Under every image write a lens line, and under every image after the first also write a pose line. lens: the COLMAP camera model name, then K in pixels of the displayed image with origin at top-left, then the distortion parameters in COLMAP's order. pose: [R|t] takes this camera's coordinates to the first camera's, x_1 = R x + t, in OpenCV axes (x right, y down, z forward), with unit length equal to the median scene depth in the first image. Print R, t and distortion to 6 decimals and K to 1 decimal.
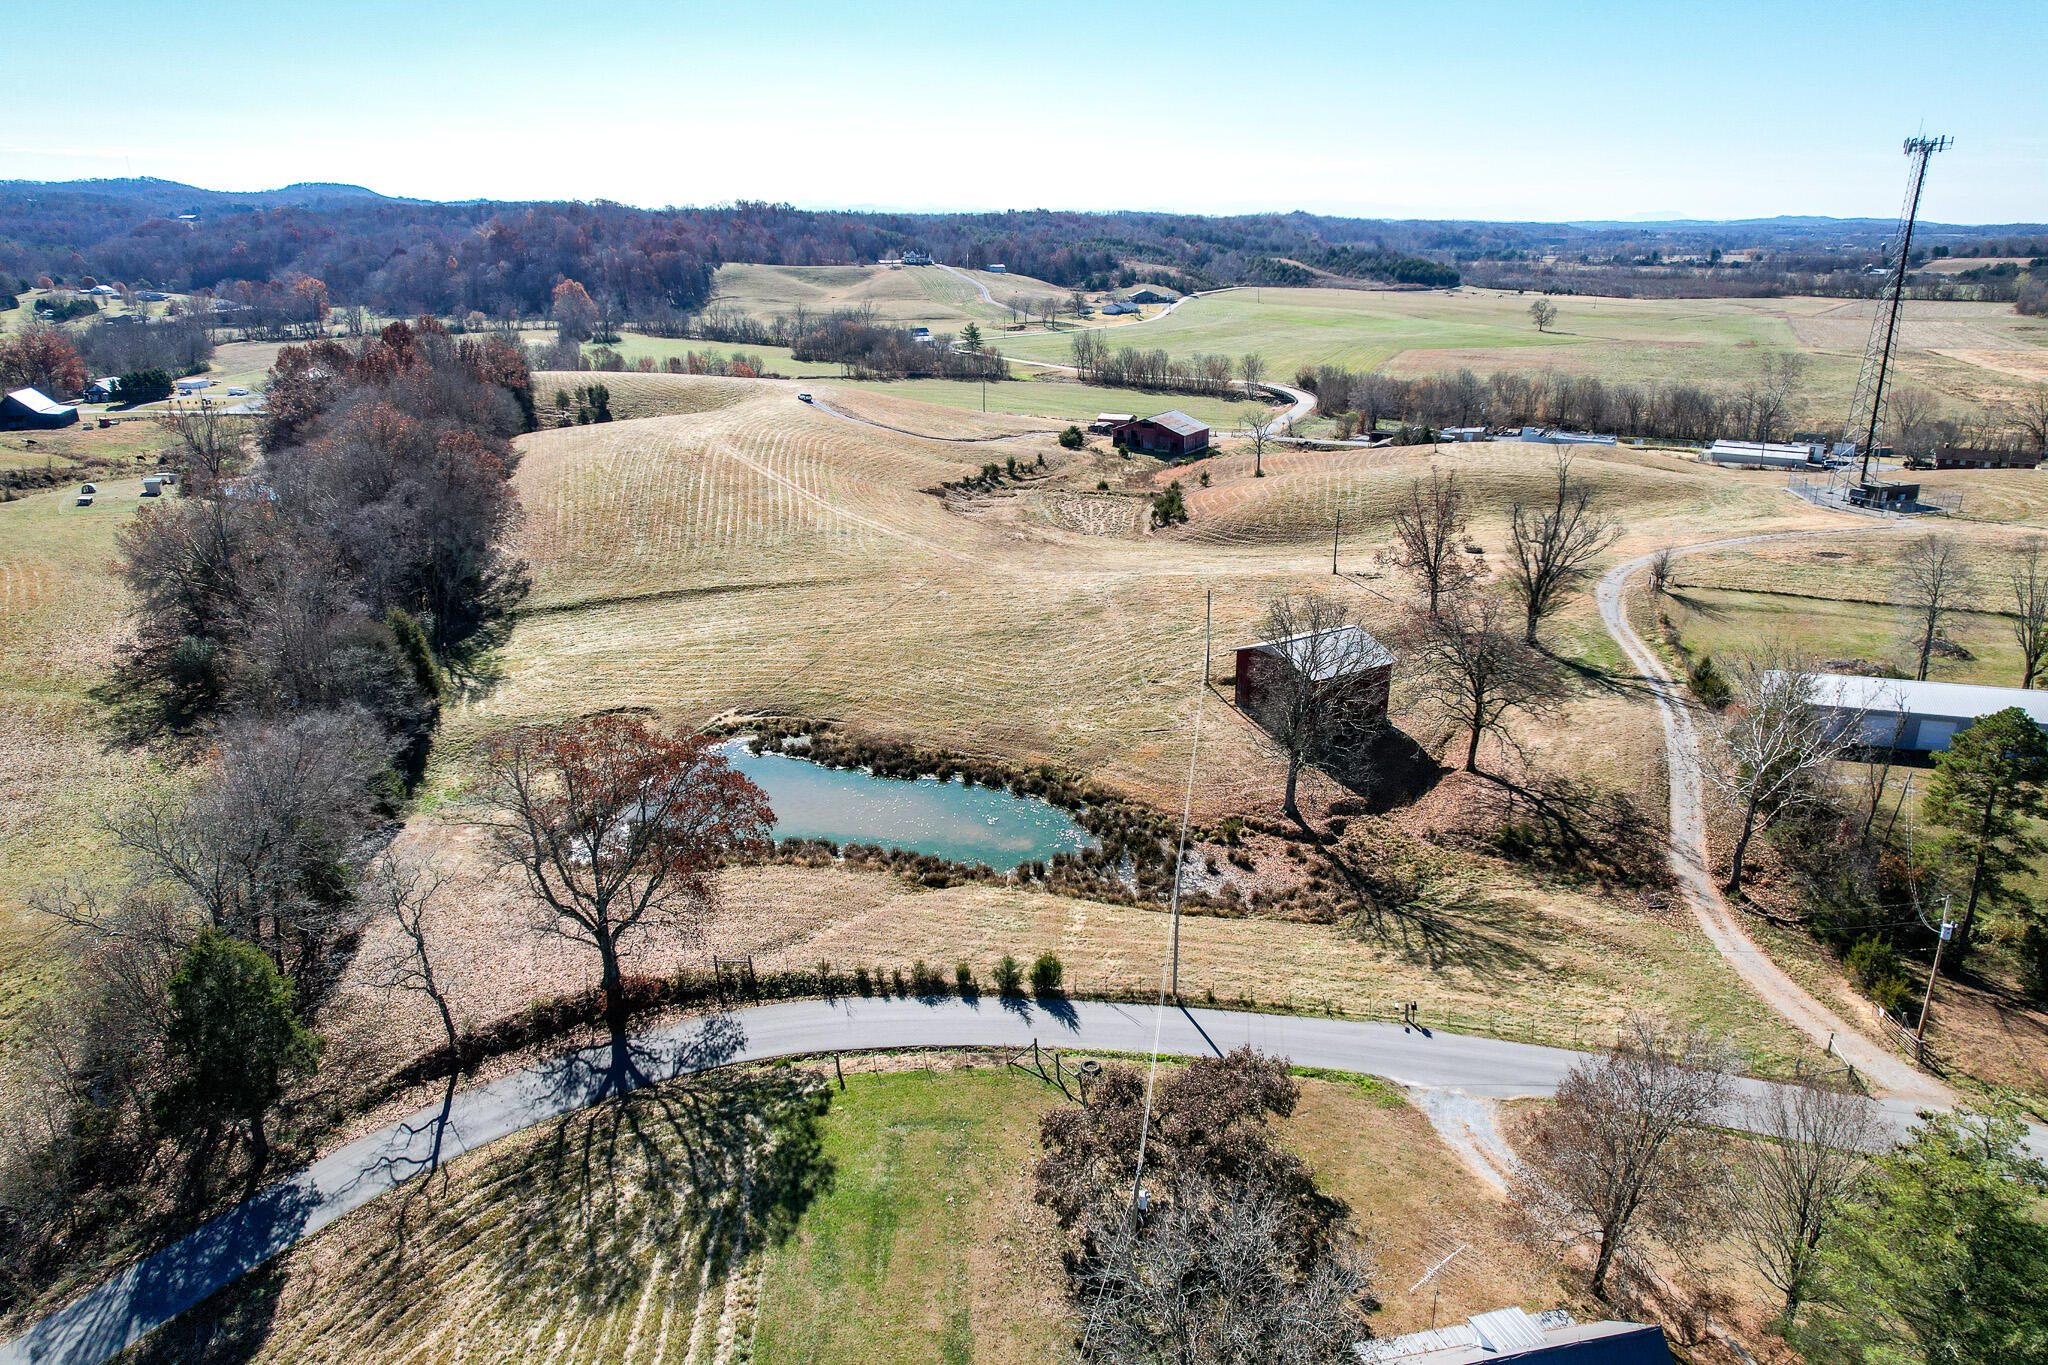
lens RADIAL K [[1305.5, 0, 1026.1], [0, 1305.5, 688.3], [0, 0, 1]] dist [-0.071229, 0.066145]
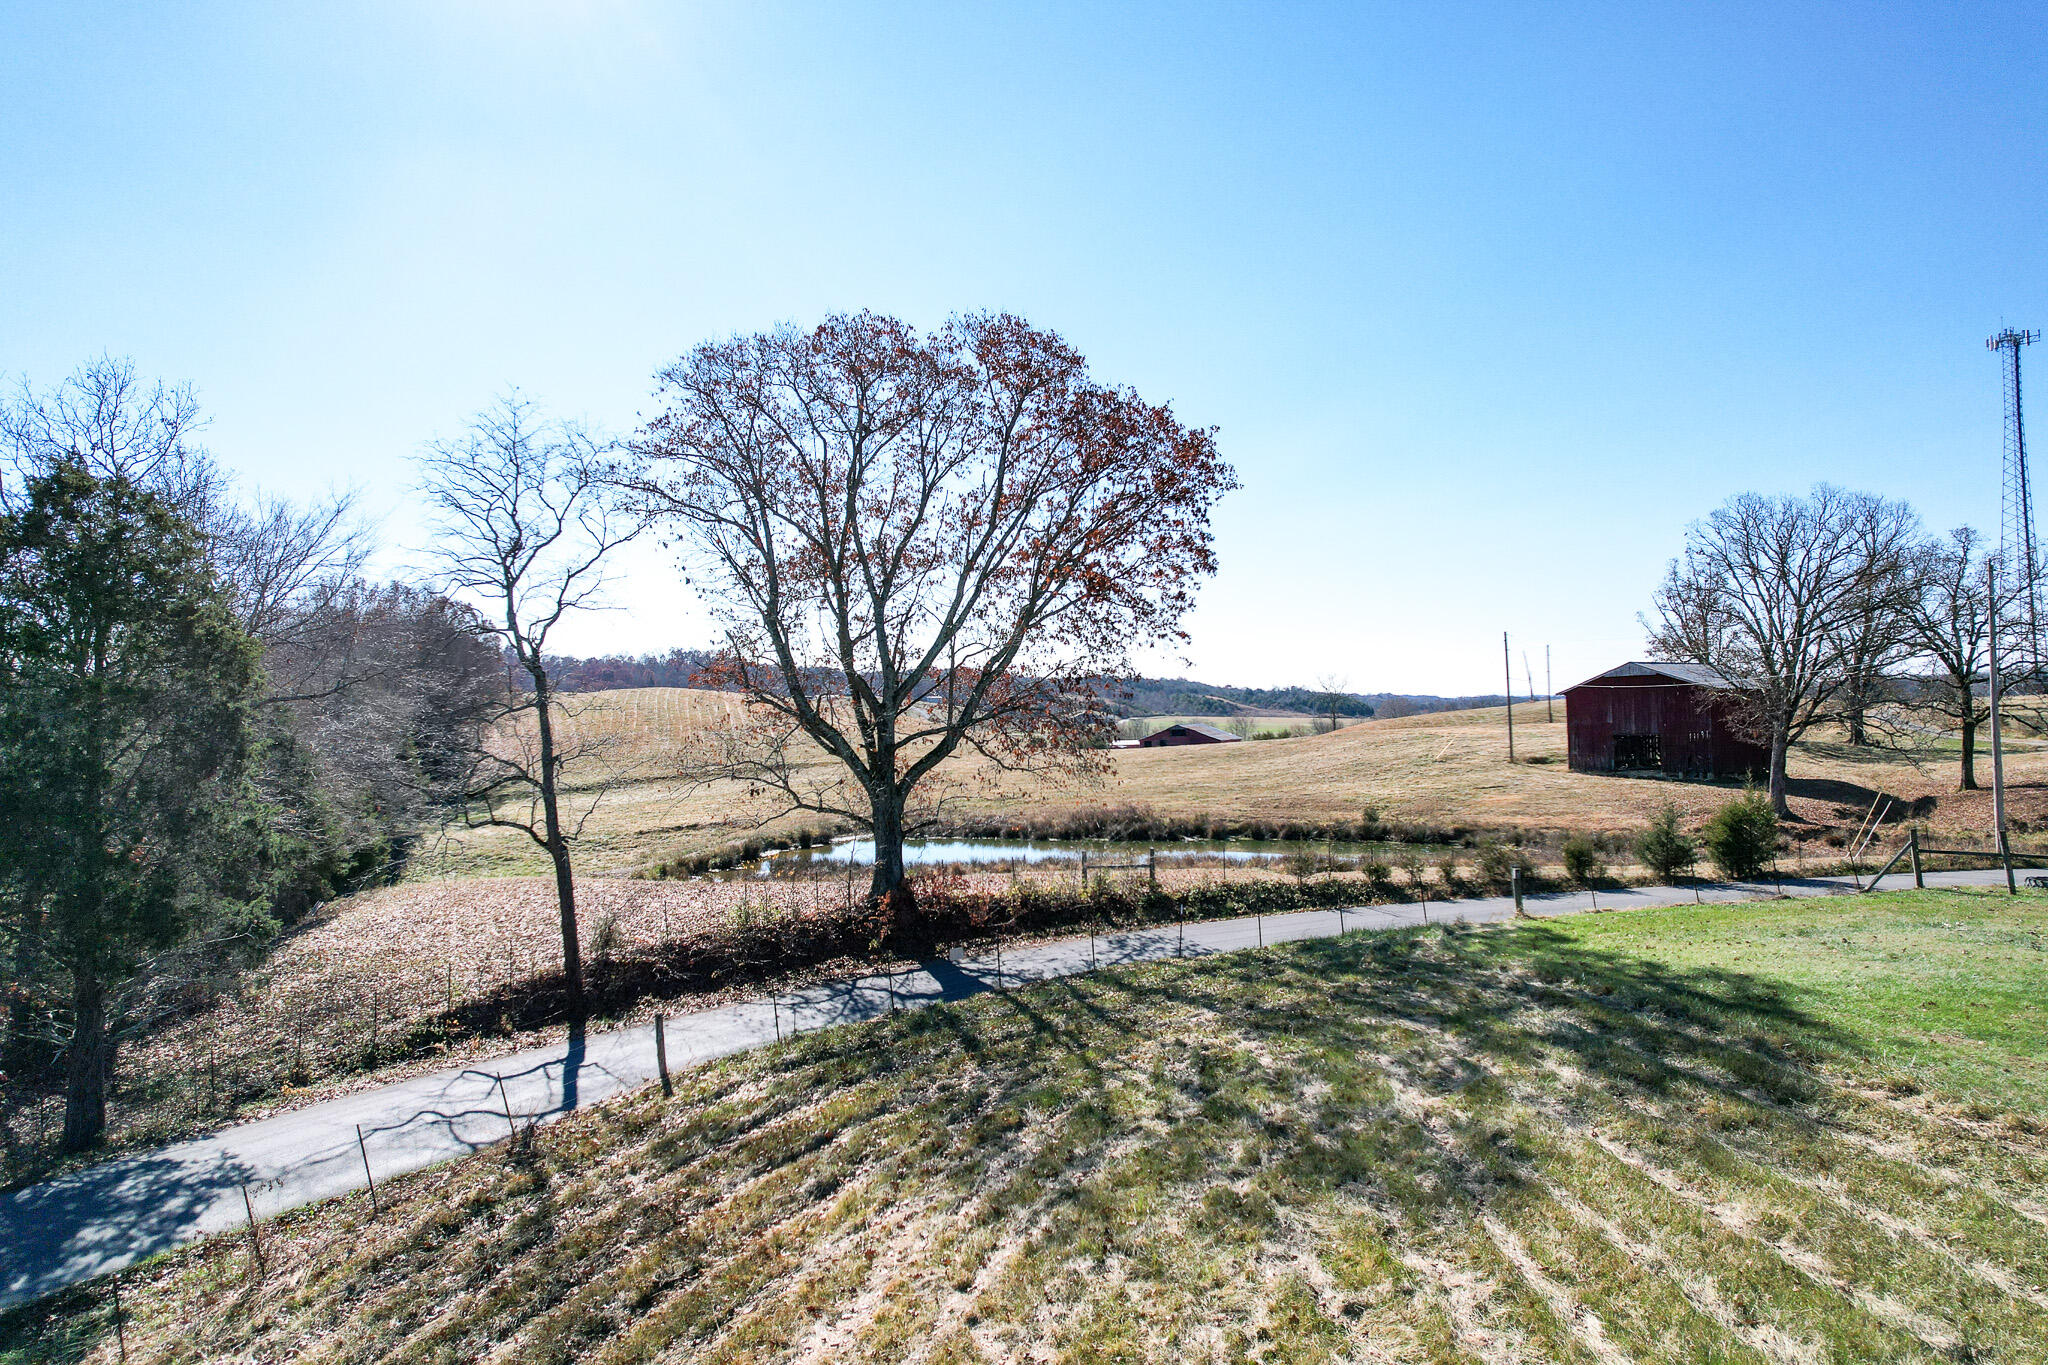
lens RADIAL K [[1305.5, 0, 1029.0], [0, 1305.5, 682.4], [0, 0, 1]] dist [-0.071229, 0.066145]
pose [[0.996821, -0.013641, 0.078494, -0.150520], [0.041107, 0.932021, -0.360066, 0.164129], [-0.068246, 0.362148, 0.929619, 0.254385]]
